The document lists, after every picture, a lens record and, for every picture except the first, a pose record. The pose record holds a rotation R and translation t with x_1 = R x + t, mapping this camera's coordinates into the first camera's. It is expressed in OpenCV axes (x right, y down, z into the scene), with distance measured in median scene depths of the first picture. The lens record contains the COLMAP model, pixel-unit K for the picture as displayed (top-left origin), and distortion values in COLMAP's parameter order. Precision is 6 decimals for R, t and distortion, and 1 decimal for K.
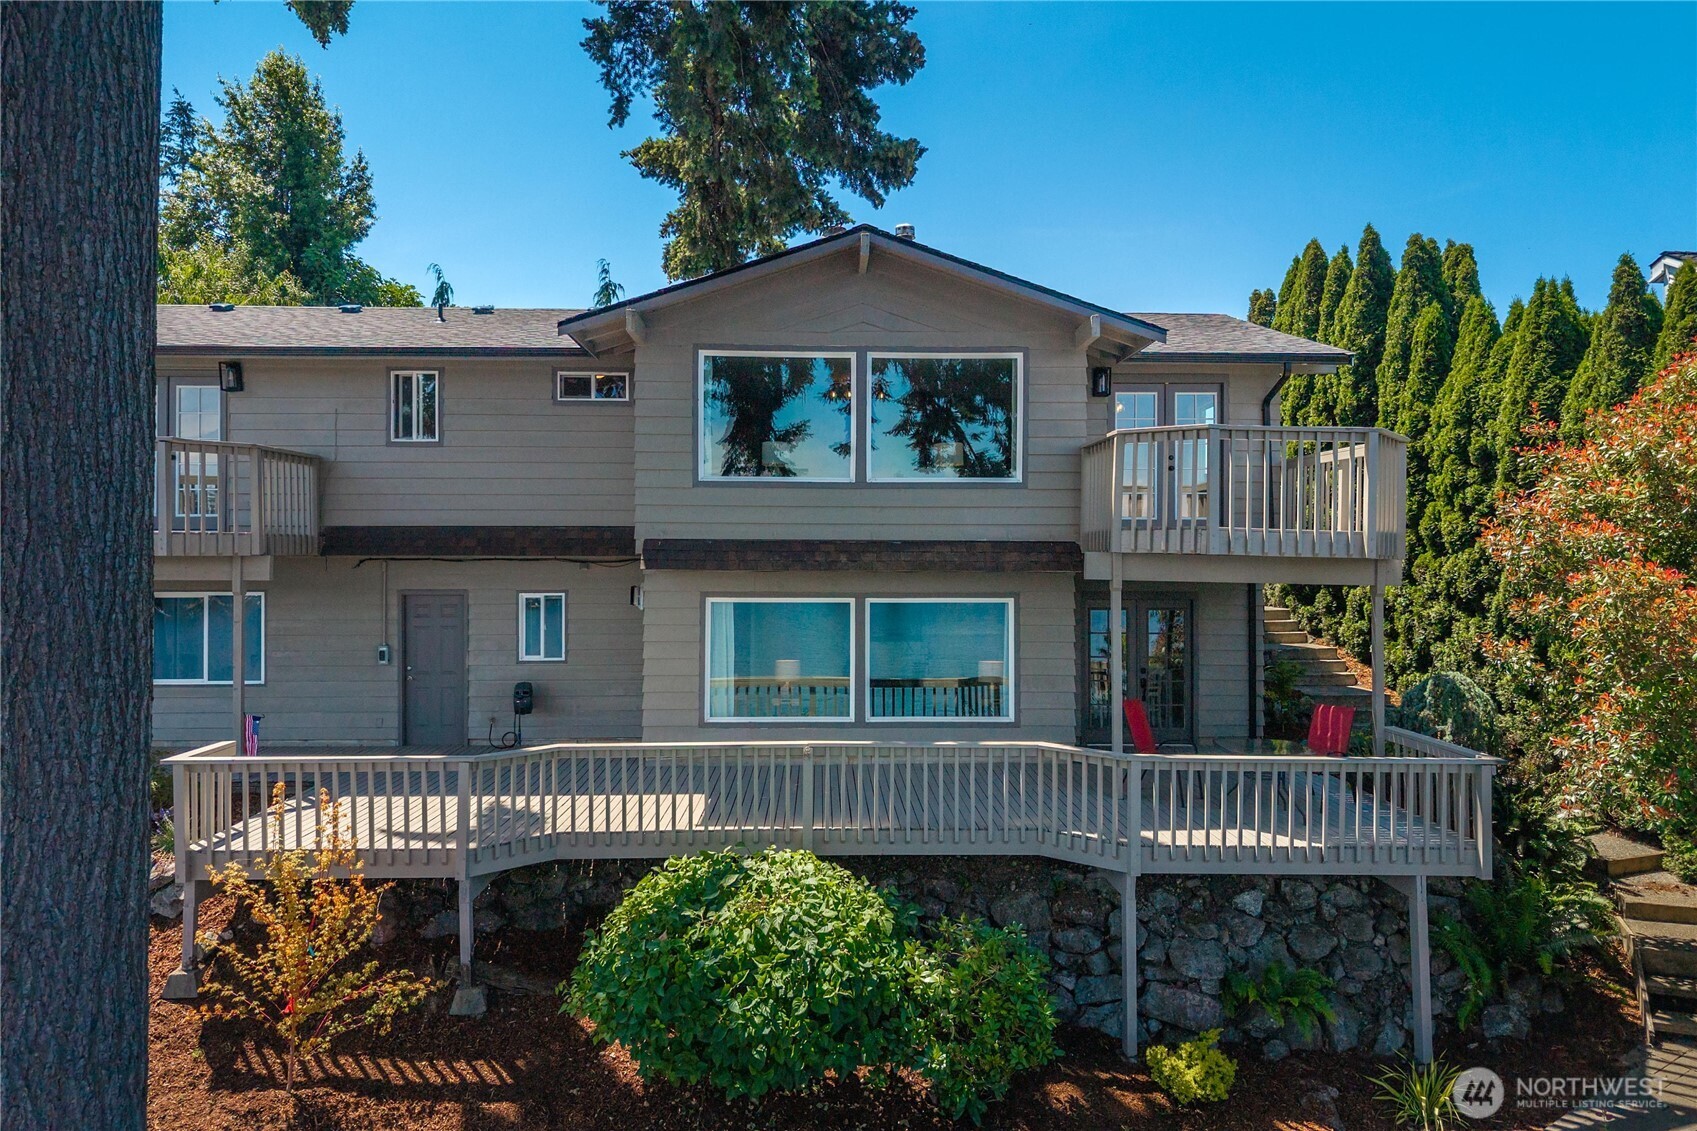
lens RADIAL K [[1233.1, 0, 848.5], [0, 1233.1, 565.5], [0, 0, 1]] dist [0.001284, -0.000696]
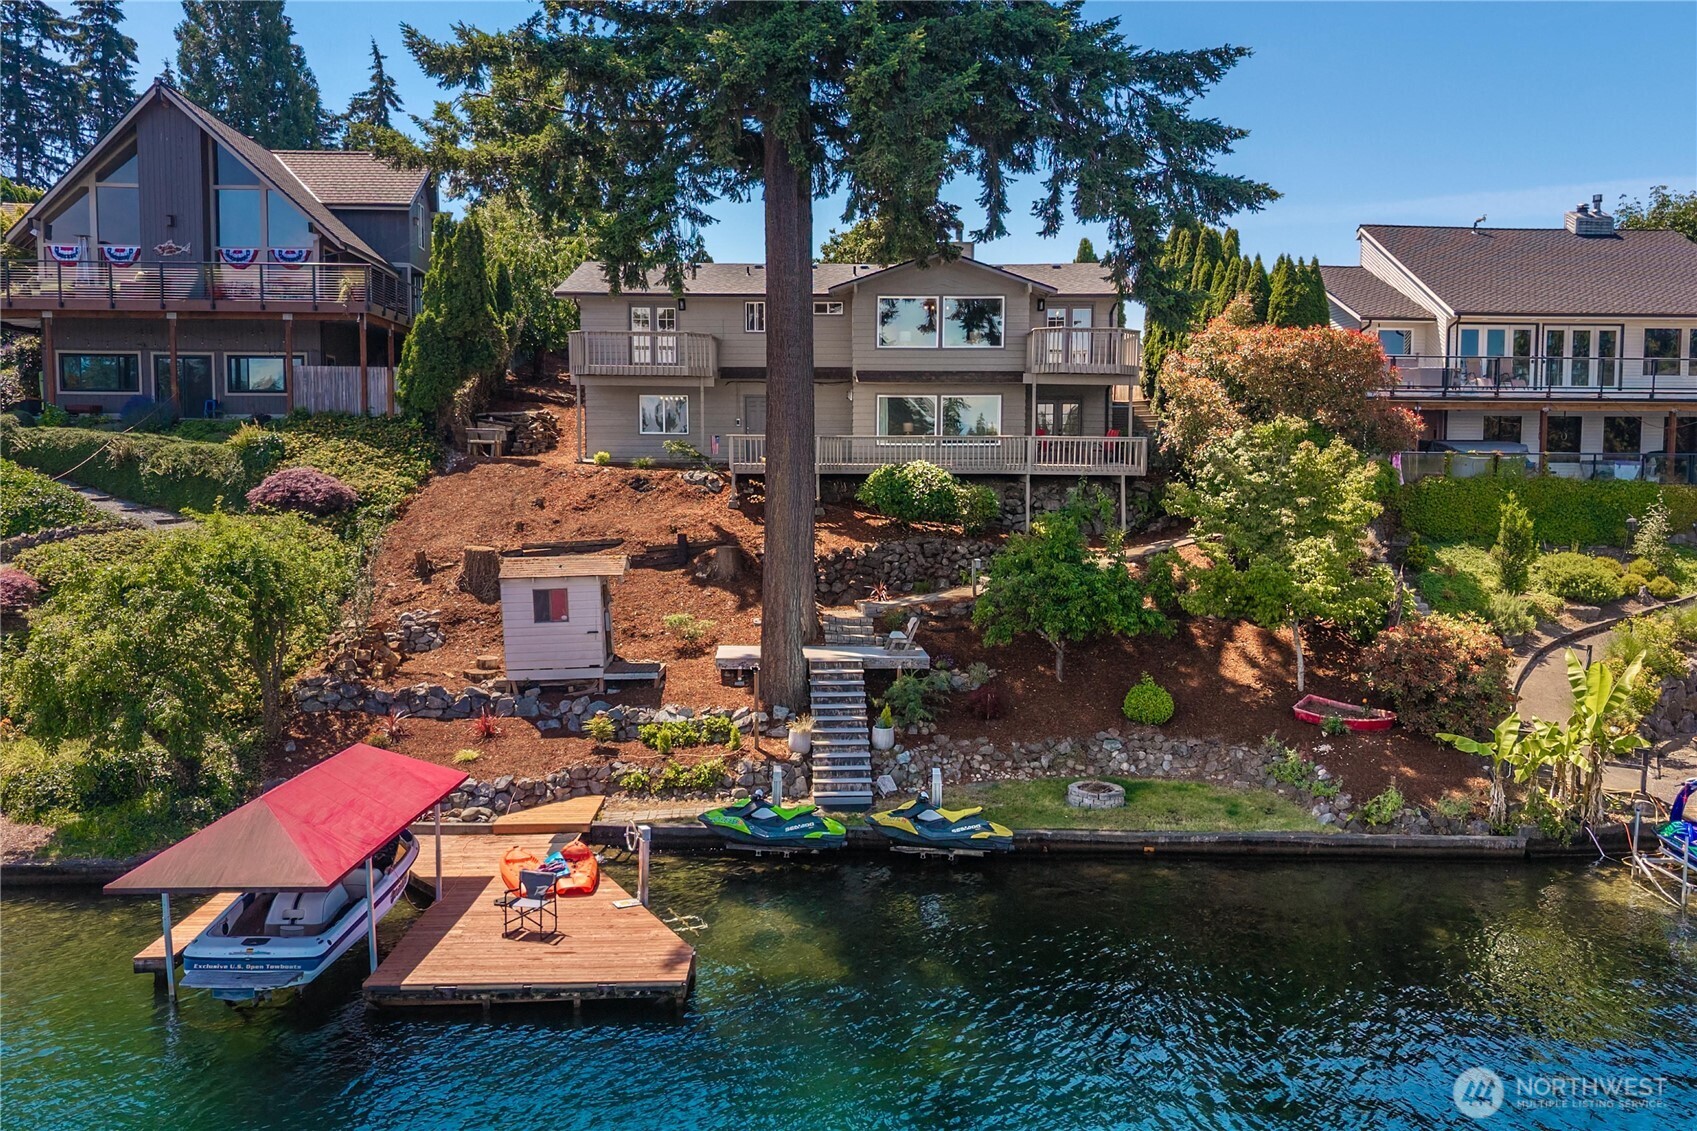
lens RADIAL K [[1233.1, 0, 848.5], [0, 1233.1, 565.5], [0, 0, 1]] dist [0.001284, -0.000696]
pose [[0.998651, 0.004505, -0.051735, -0.043399], [0.001007, 0.994363, 0.106029, 0.105617], [0.051921, -0.105938, 0.993016, -1.535416]]
